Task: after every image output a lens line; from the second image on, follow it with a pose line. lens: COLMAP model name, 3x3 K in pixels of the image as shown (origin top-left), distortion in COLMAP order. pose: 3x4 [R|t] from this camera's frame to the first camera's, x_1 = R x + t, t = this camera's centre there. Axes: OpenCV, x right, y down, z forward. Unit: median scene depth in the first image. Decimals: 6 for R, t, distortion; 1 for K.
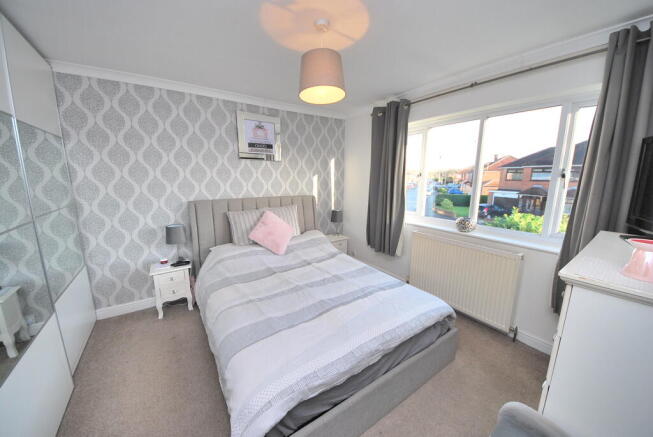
lens RADIAL K [[230.4, 0, 324.5], [0, 230.4, 219.5], [0, 0, 1]] dist [-0.004075, -0.003887]
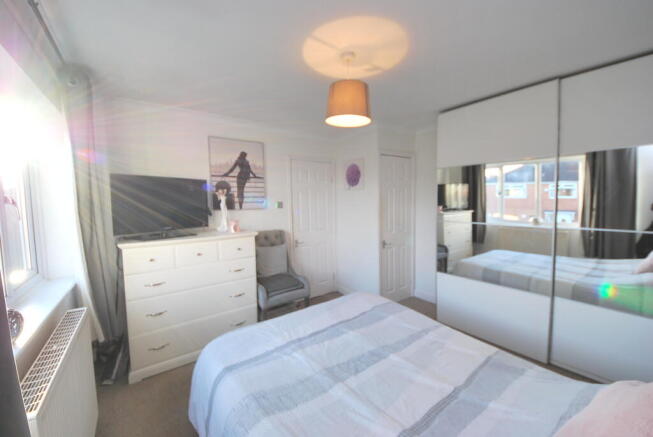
lens RADIAL K [[255.8, 0, 326.4], [0, 255.8, 216.8], [0, 0, 1]] dist [0.000004, 0.000000]
pose [[-0.999614, 0.020838, -0.018379, 0.021968], [0.015794, 0.970355, 0.241167, -0.075788], [0.022860, 0.240784, -0.970310, 0.423879]]
